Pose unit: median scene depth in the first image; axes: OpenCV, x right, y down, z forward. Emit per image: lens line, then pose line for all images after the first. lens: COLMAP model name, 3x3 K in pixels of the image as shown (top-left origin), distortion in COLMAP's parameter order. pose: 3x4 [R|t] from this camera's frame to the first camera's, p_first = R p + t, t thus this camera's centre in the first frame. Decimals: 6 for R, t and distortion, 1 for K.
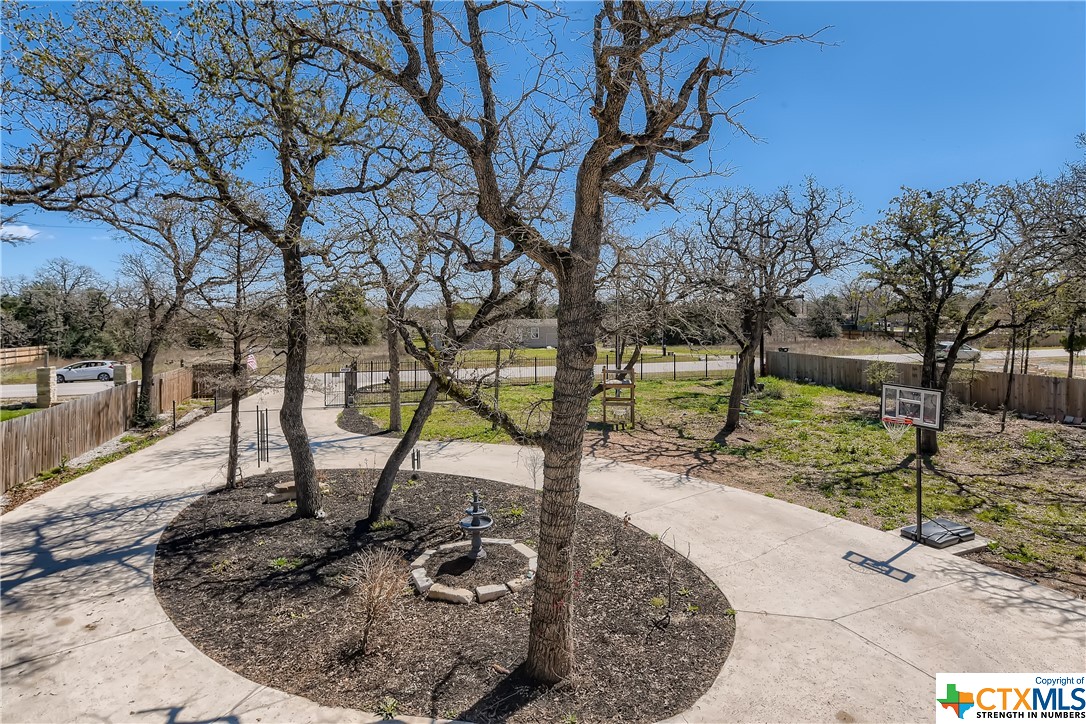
lens RADIAL K [[546.7, 0, 553.3], [0, 546.7, 321.7], [0, 0, 1]] dist [0.018303, -0.005306]
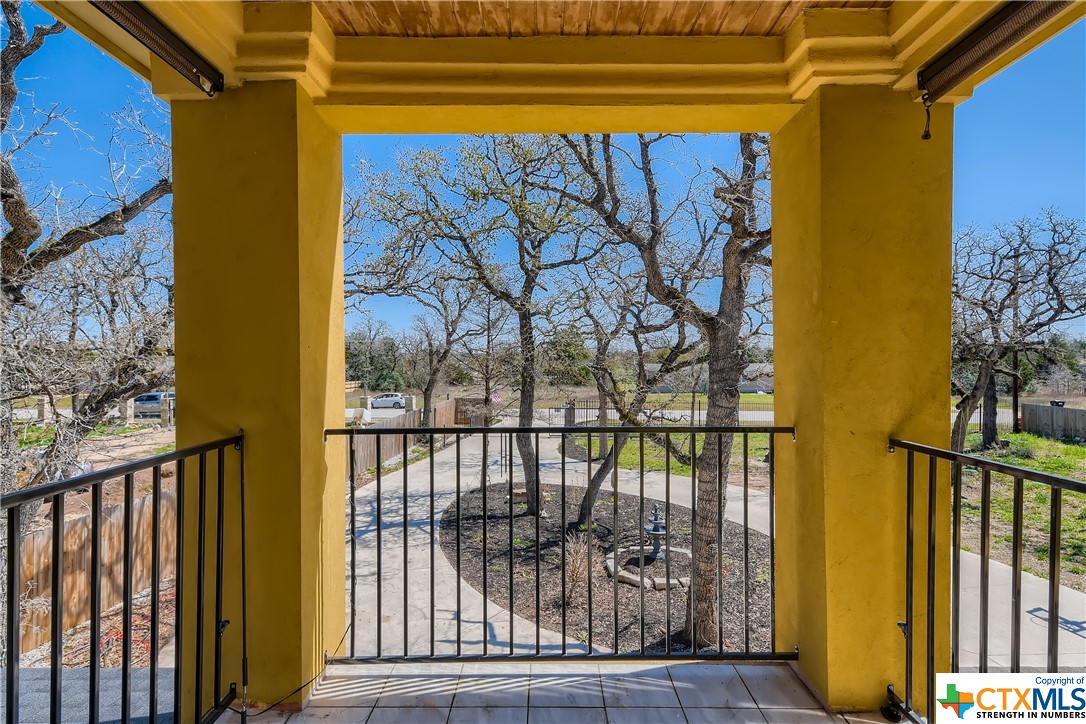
lens RADIAL K [[546.7, 0, 544.6], [0, 546.7, 363.9], [0, 0, 1]] dist [0.018303, -0.005306]
pose [[0.917794, 0.006507, -0.397004, 0.091872], [-0.007038, 0.999975, 0.000119, -0.006759], [0.396995, 0.002685, 0.917817, -0.191461]]
